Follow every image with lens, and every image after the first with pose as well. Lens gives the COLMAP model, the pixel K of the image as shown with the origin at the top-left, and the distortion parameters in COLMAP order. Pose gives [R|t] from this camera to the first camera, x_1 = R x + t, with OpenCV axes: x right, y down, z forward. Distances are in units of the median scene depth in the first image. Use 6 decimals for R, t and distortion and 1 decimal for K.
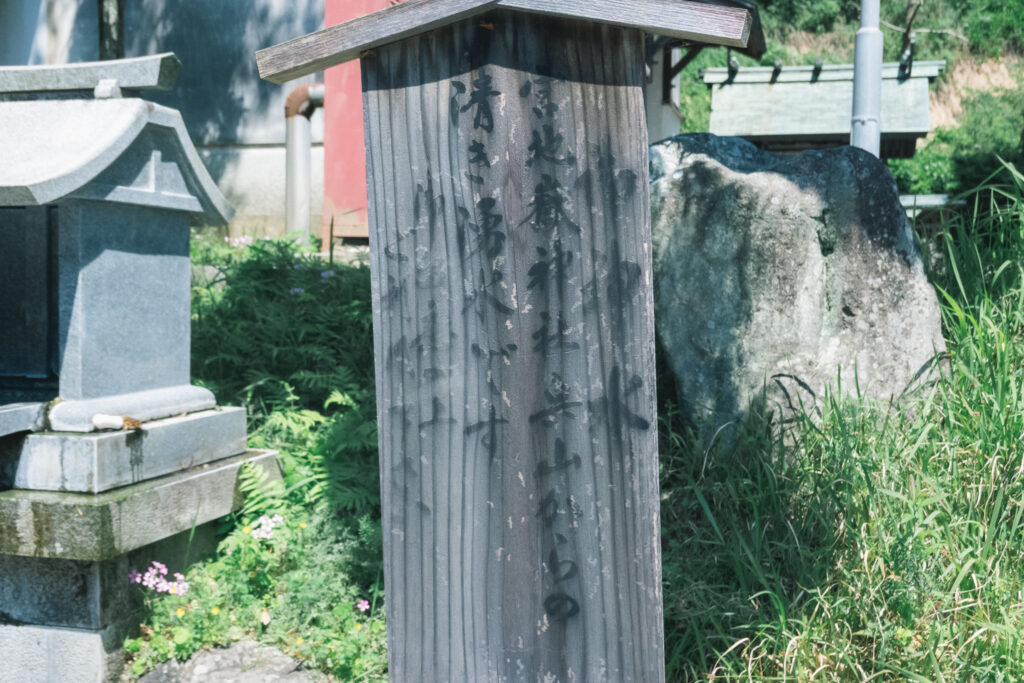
lens RADIAL K [[1238.6, 0, 511.9], [0, 1238.6, 343.2], [0, 0, 1]] dist [-0.018765, 0.000000]
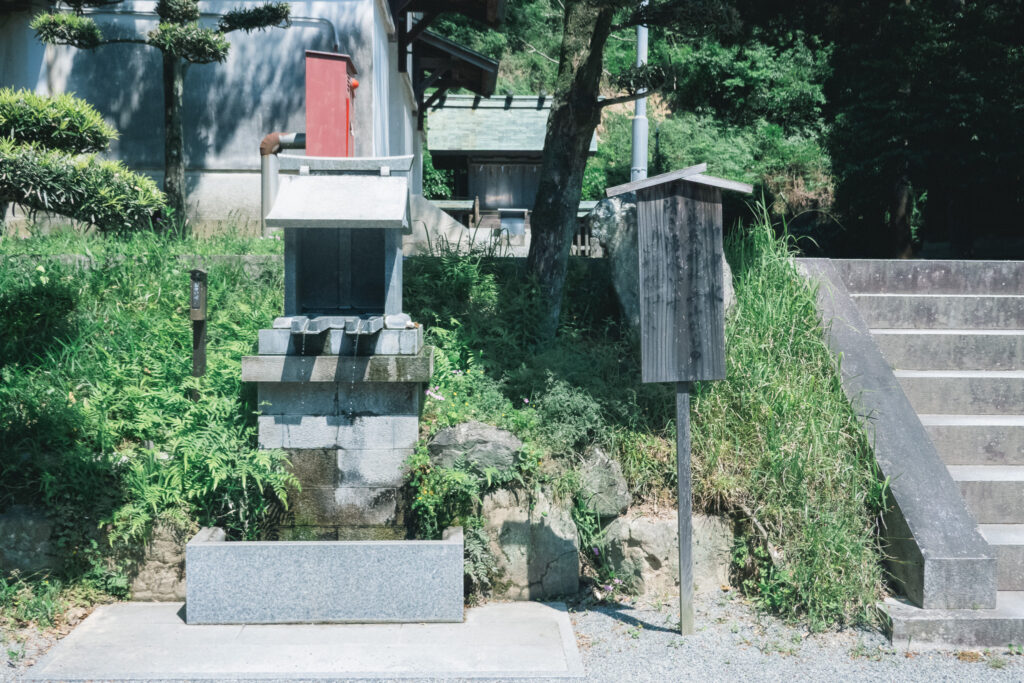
lens RADIAL K [[1147.0, 0, 512.0], [0, 1147.0, 341.9], [0, 0, 1]] dist [-0.012053, 0.000000]
pose [[0.958765, -0.021429, 0.283392, -0.748296], [0.017767, 0.999722, 0.015485, 0.066845], [-0.283645, -0.009811, 0.958879, -1.050742]]
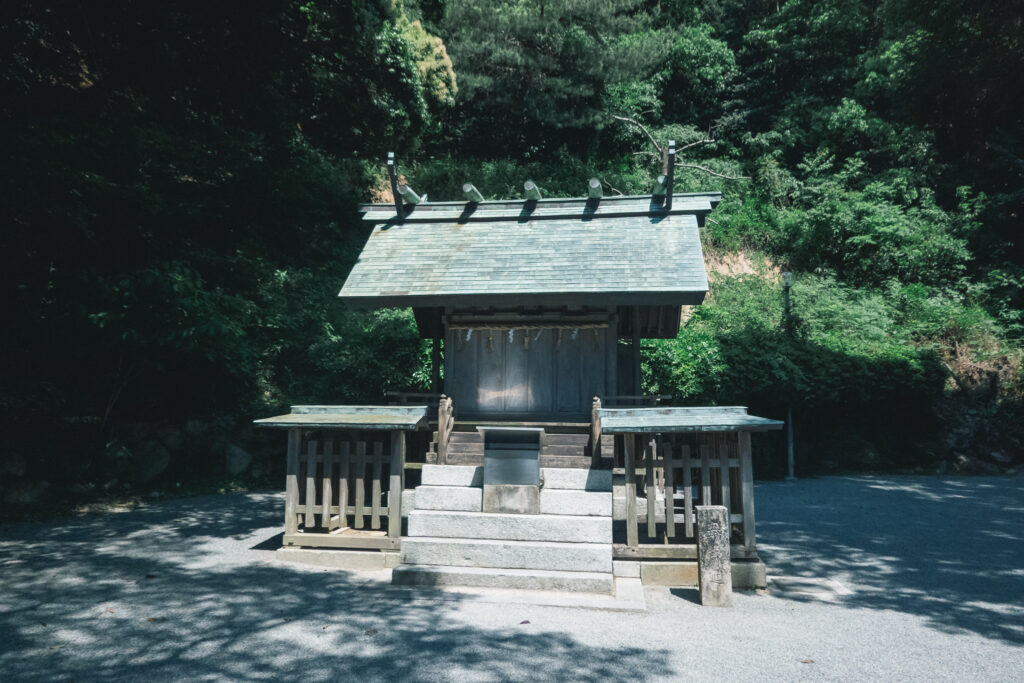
lens RADIAL K [[698.6, 0, 511.5], [0, 698.6, 341.8], [0, 0, 1]] dist [0.001358, 0.001480]
pose [[0.995295, 0.007294, 0.096617, 1.763844], [0.006029, 0.990569, -0.136880, -0.851156], [-0.096704, 0.136819, 0.985865, 5.639359]]
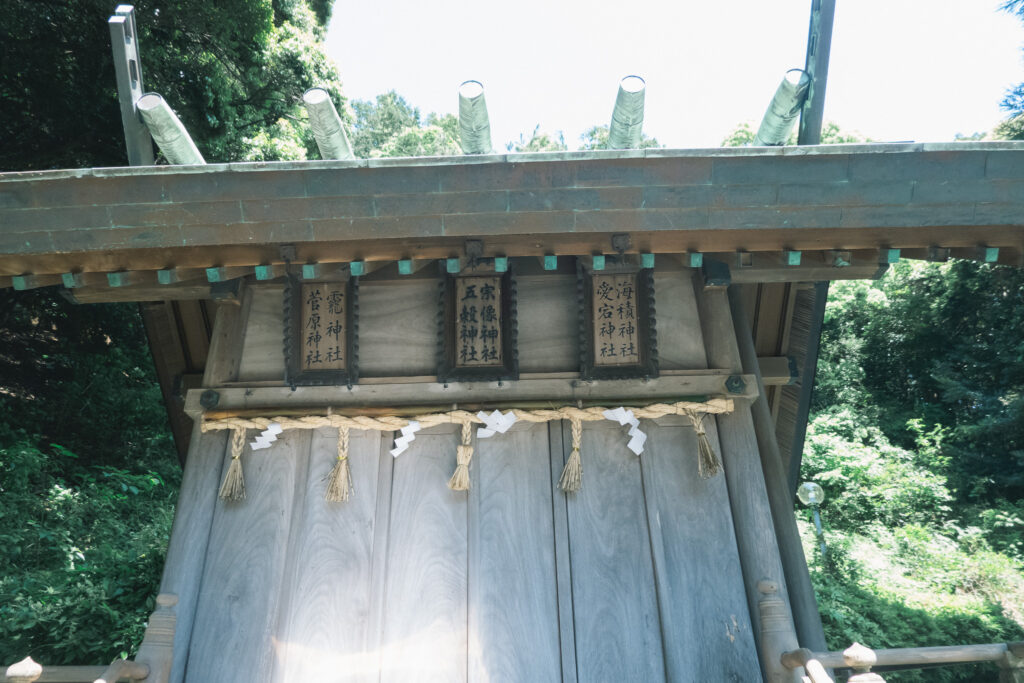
lens RADIAL K [[698.6, 0, 508.7], [0, 698.6, 341.2], [0, 0, 1]] dist [0.001358, 0.001480]
pose [[0.976763, 0.072663, 0.201630, 1.942815], [0.037945, 0.867284, -0.496366, -0.935555], [-0.210938, 0.492483, 0.844373, 7.361784]]
